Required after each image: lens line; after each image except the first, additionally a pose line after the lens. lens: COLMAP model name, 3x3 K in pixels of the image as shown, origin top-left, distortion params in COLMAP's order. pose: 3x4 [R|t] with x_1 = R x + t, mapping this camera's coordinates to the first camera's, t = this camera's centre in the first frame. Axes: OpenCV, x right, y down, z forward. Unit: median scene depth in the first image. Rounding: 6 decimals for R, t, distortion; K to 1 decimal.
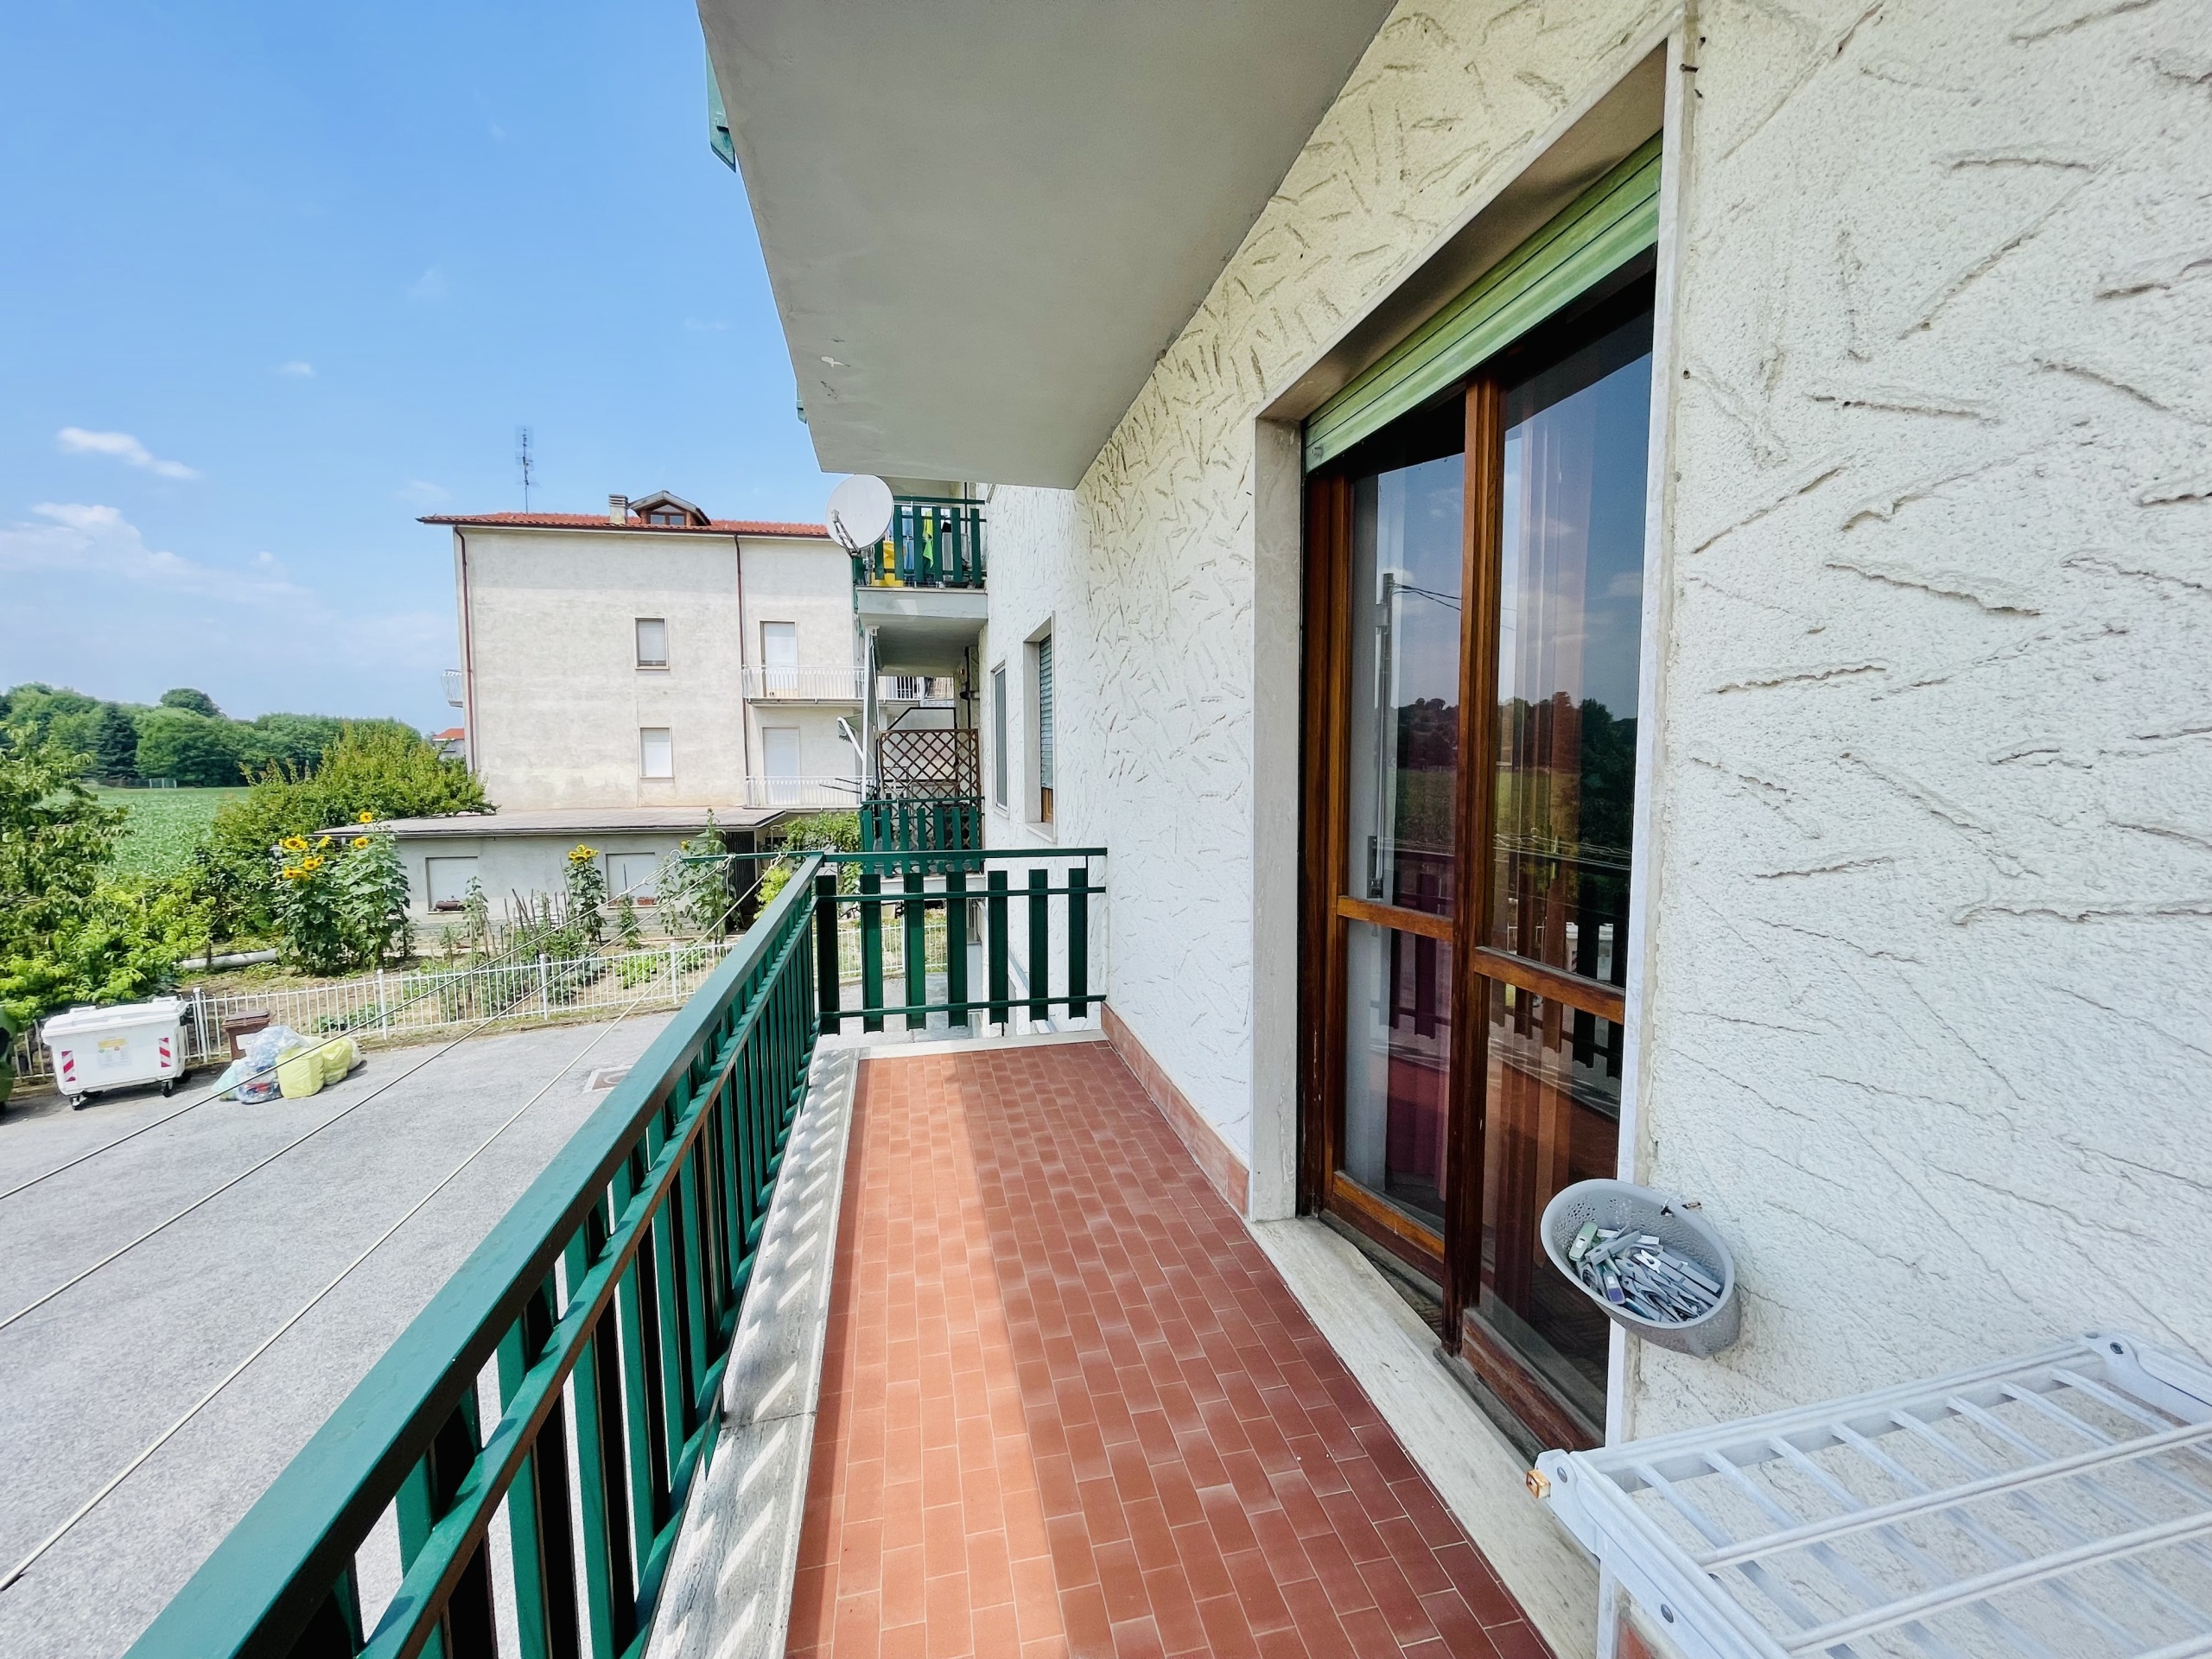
lens RADIAL K [[898.3, 0, 1106.5], [0, 898.3, 827.2], [0, 0, 1]] dist [0.011904, 0.001247]
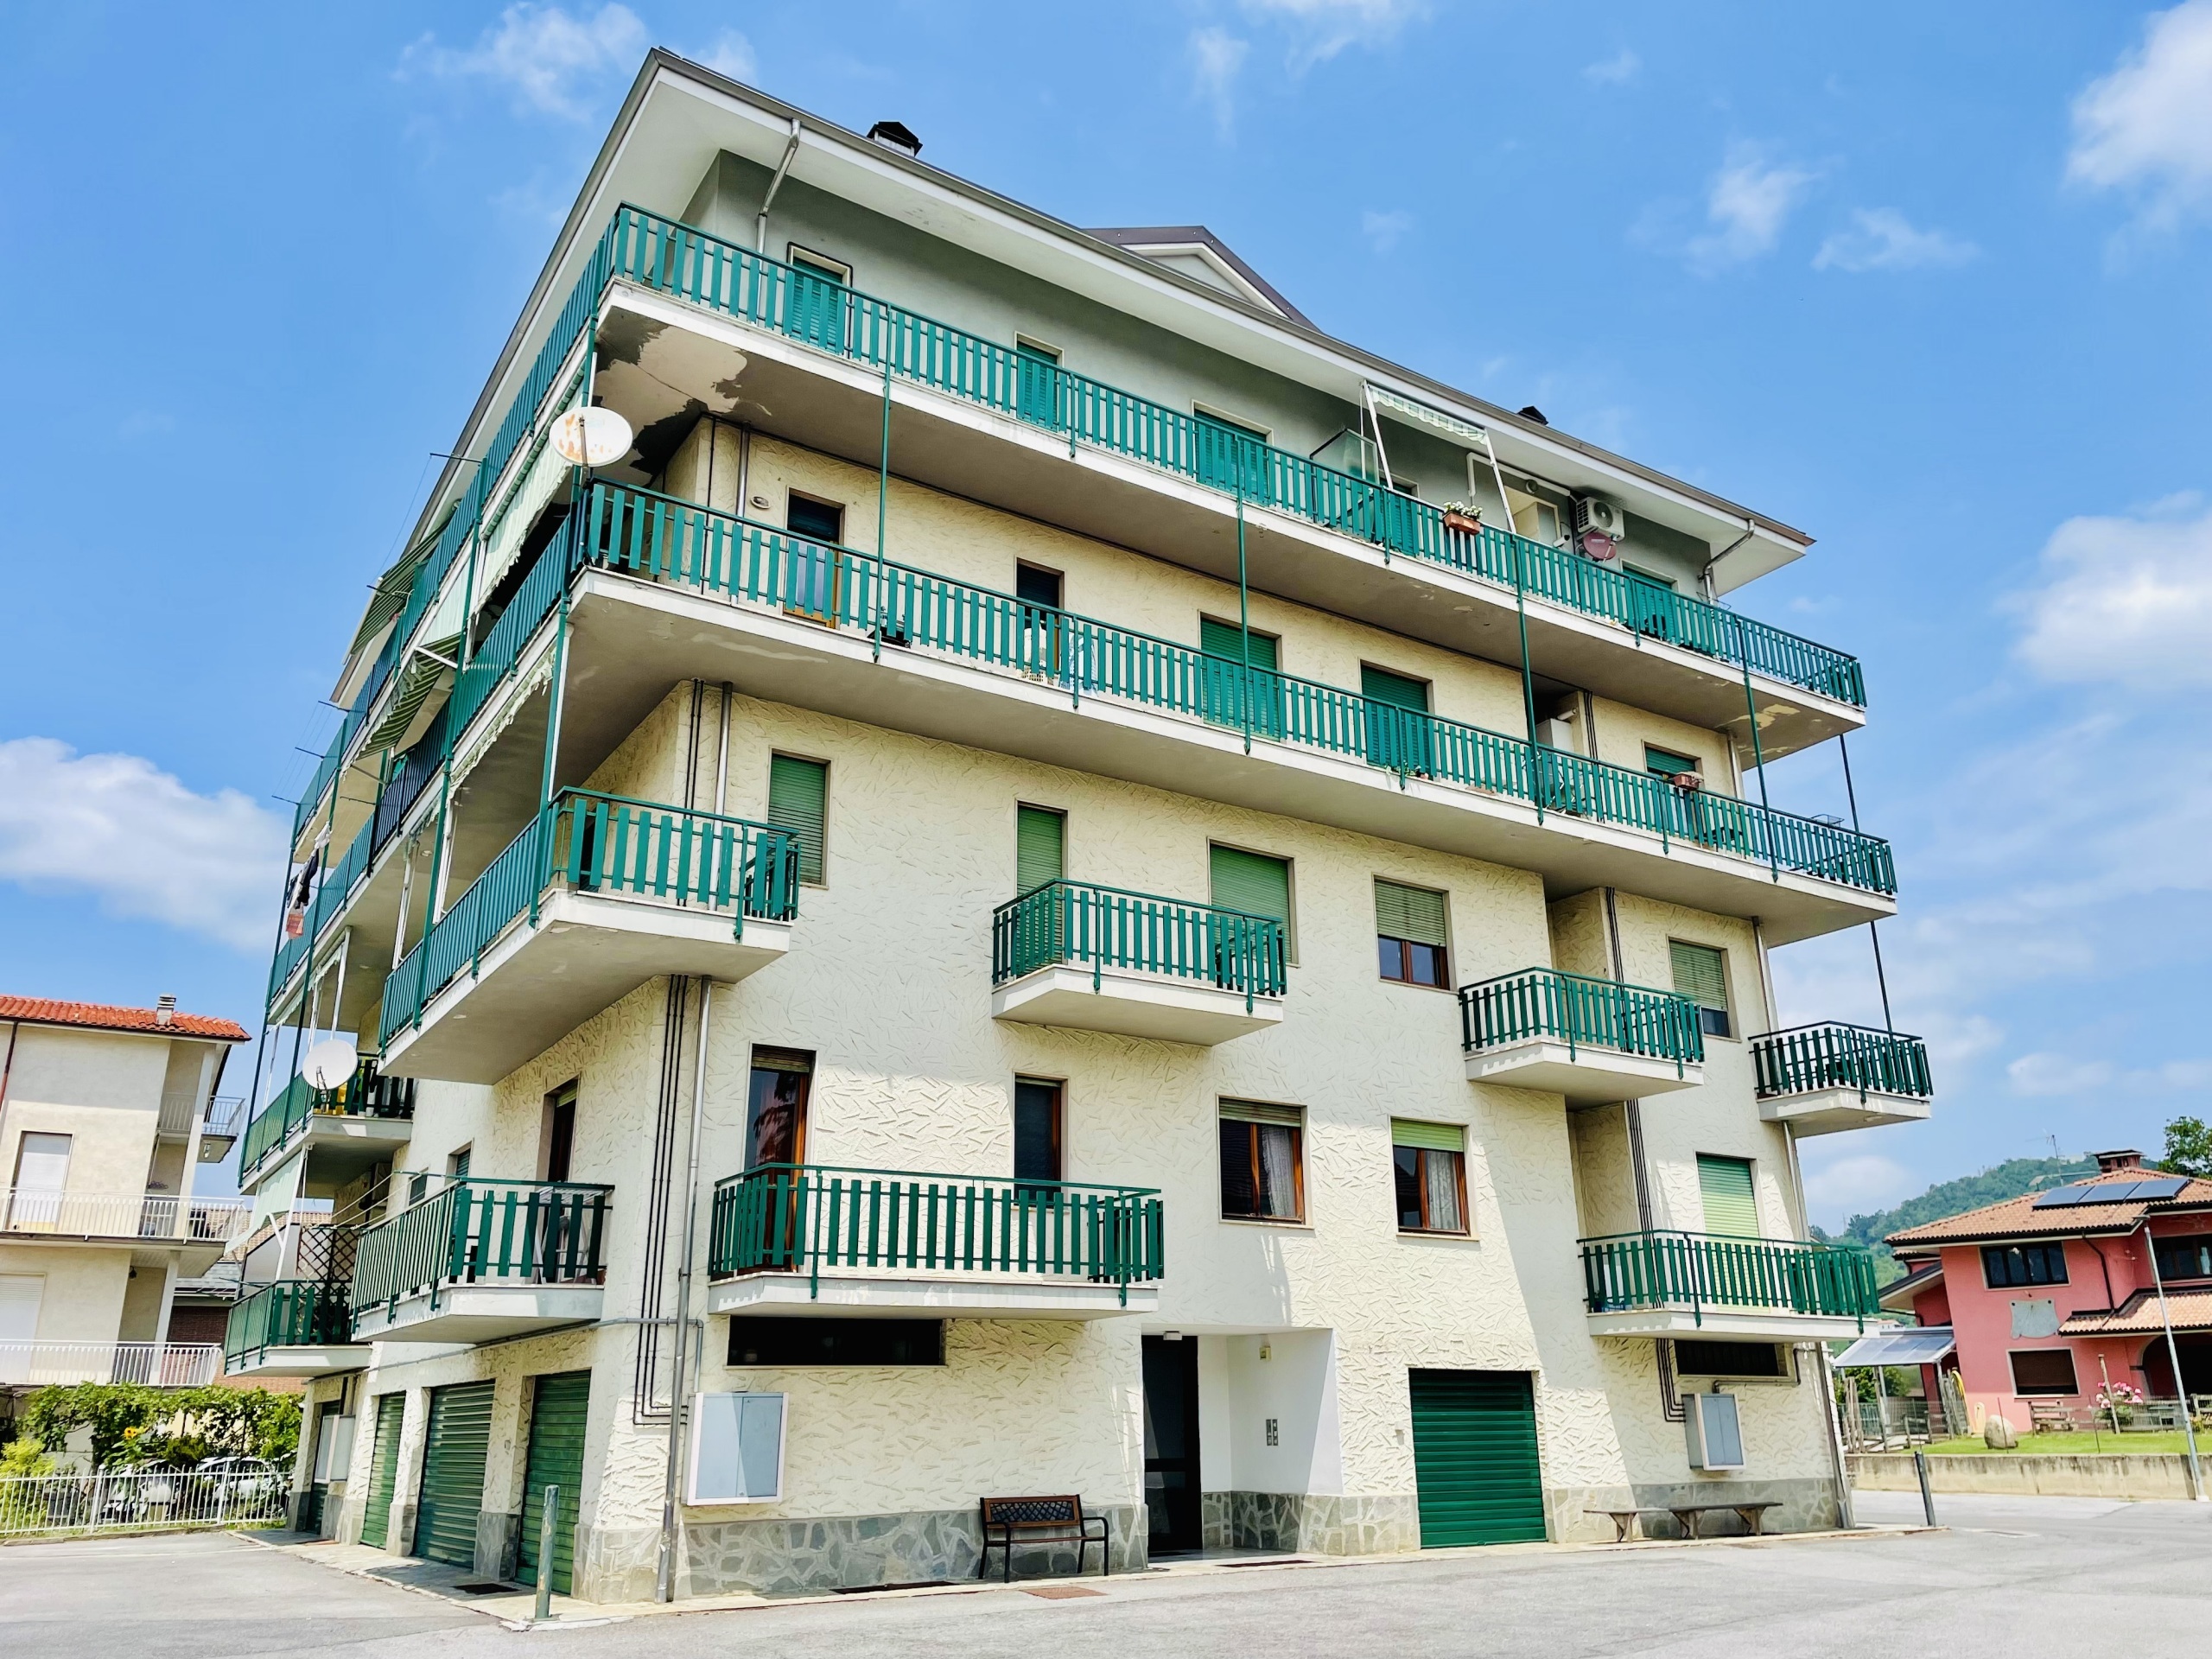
lens RADIAL K [[1681.4, 0, 1111.6], [0, 1681.4, 827.0], [0, 0, 1]] dist [0.068677, -0.040025]
pose [[0.943059, 0.113974, 0.312488, 0.004105], [0.025971, 0.911364, -0.410780, 0.164146], [-0.331609, 0.395506, 0.856511, -0.680571]]
